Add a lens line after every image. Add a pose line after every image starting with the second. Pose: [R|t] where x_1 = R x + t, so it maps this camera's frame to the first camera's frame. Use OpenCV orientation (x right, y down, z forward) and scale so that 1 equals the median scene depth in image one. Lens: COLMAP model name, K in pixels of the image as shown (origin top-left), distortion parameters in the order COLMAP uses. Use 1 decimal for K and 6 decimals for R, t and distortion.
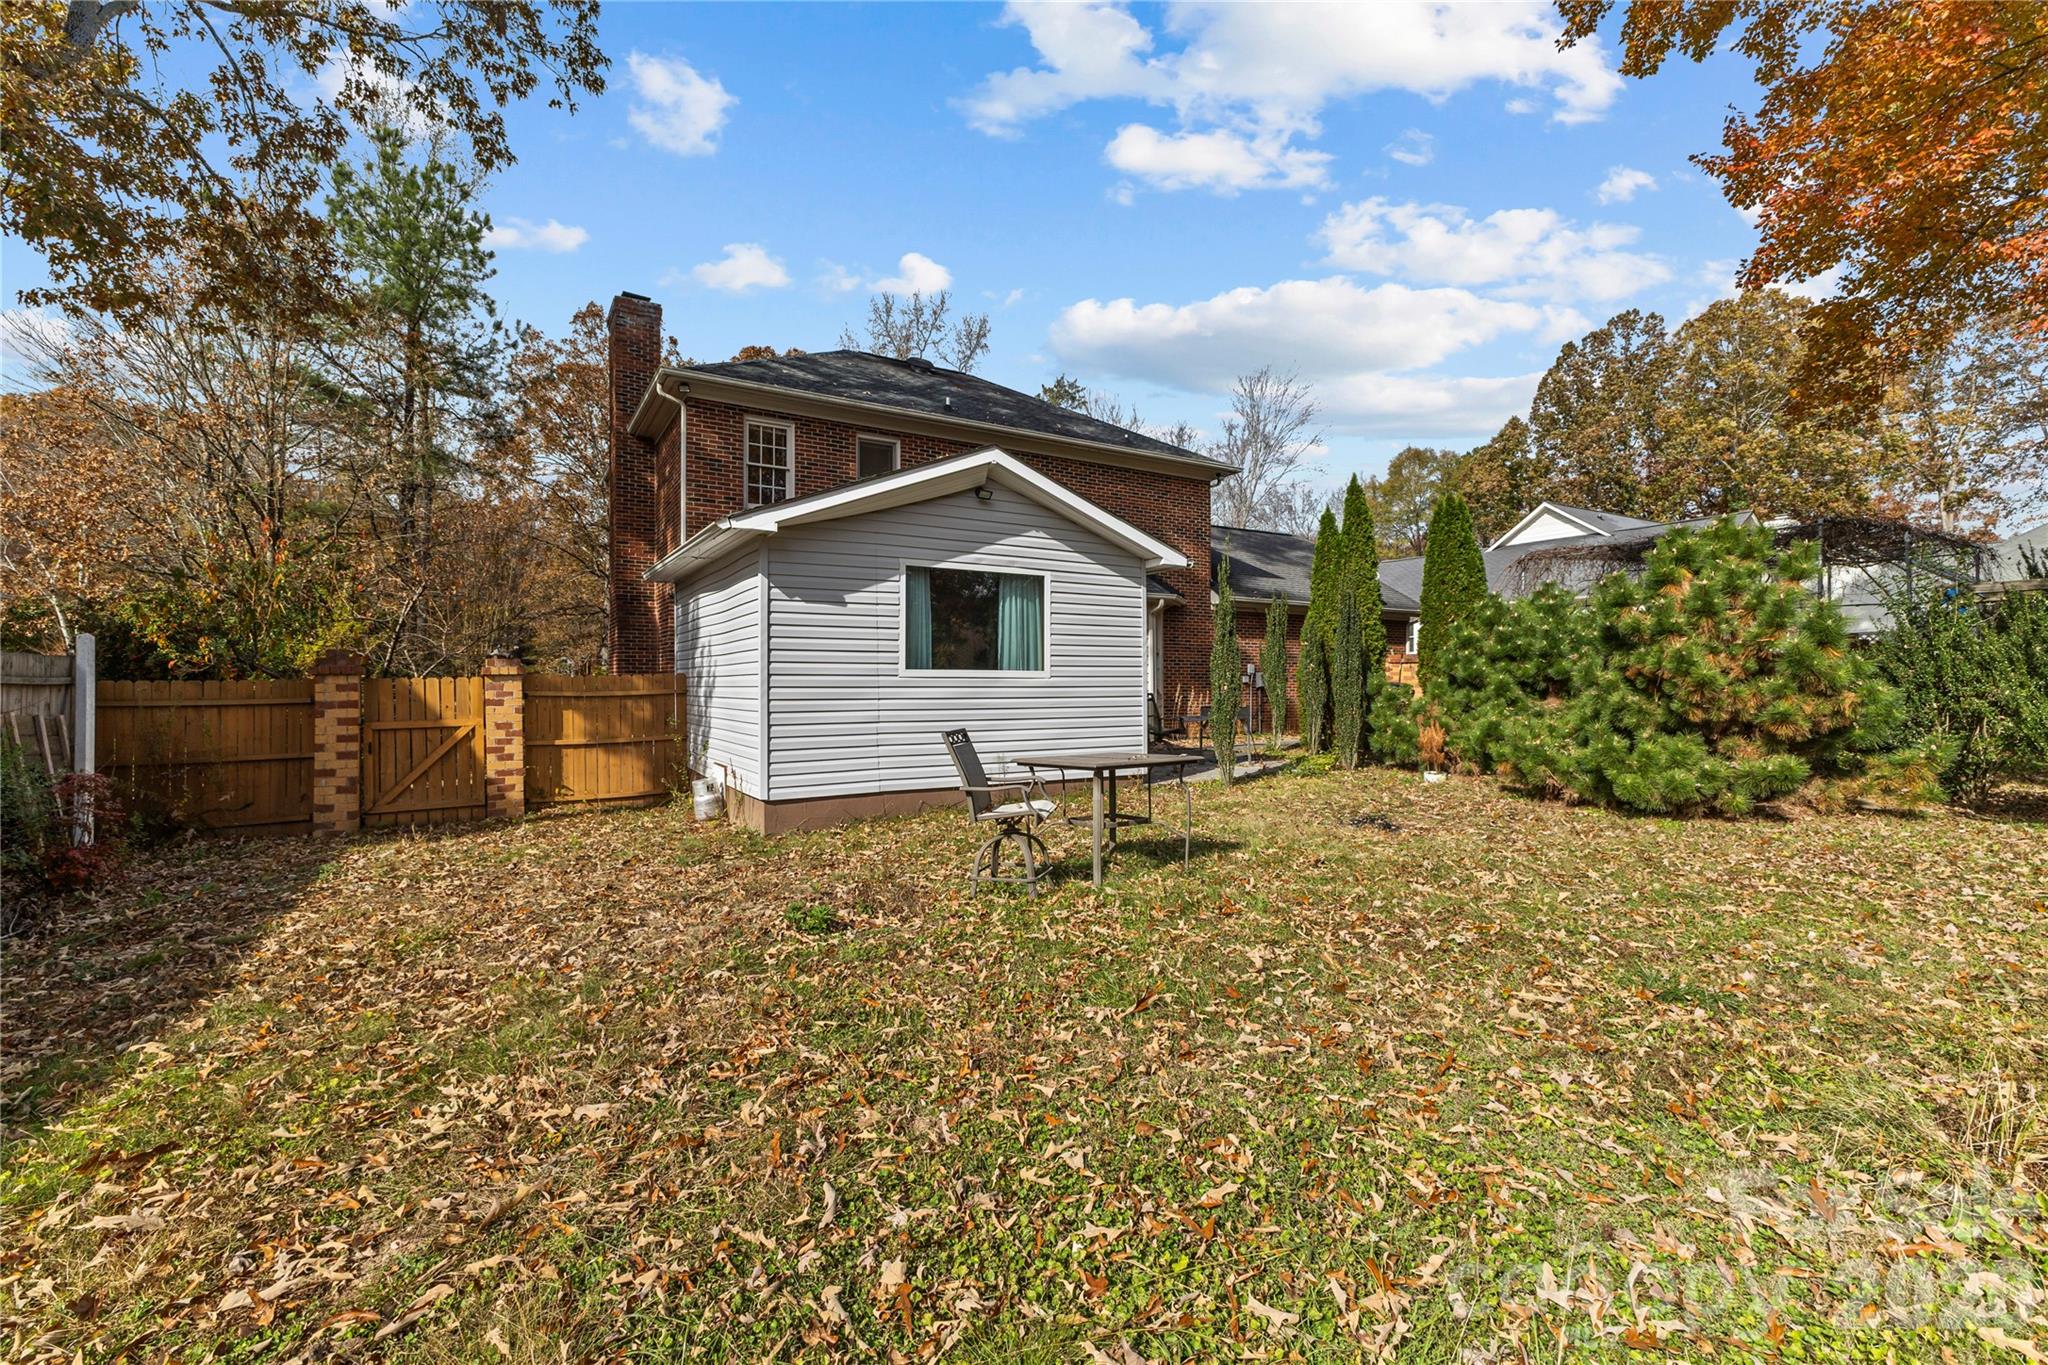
lens RADIAL K [[881.9, 0, 1024.4], [0, 881.9, 684.0], [0, 0, 1]] dist [0.003566, -0.000913]
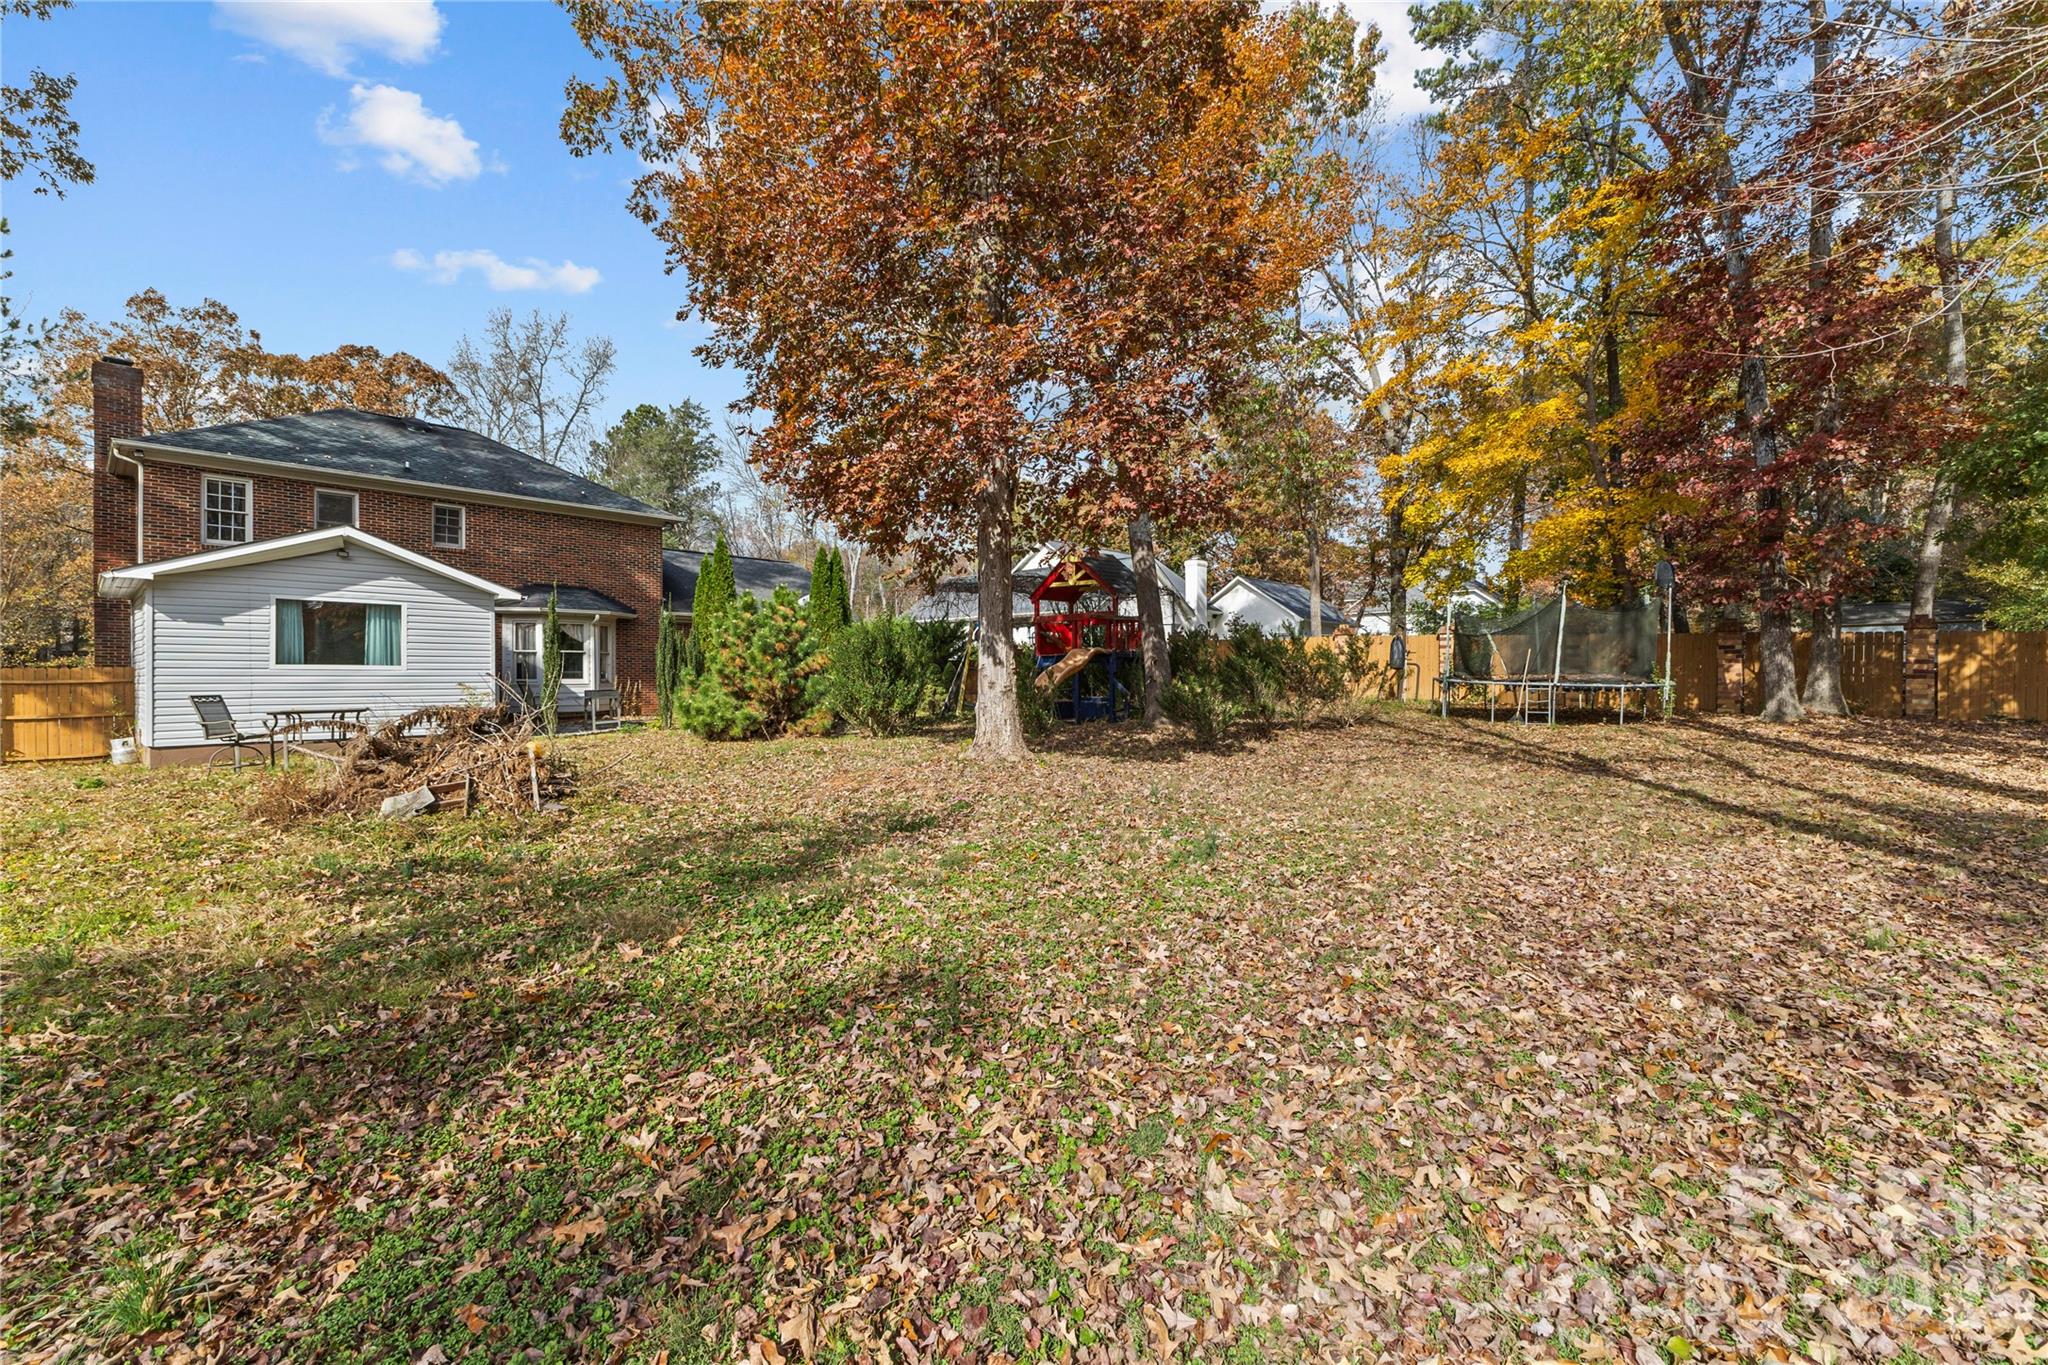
lens RADIAL K [[881.9, 0, 1024.0], [0, 881.9, 678.5], [0, 0, 1]] dist [0.003566, -0.000913]
pose [[0.962538, 0.002661, 0.271135, 0.513758], [-0.002916, 0.999996, 0.000537, 0.001111], [-0.271132, -0.001308, 0.962541, -0.619070]]
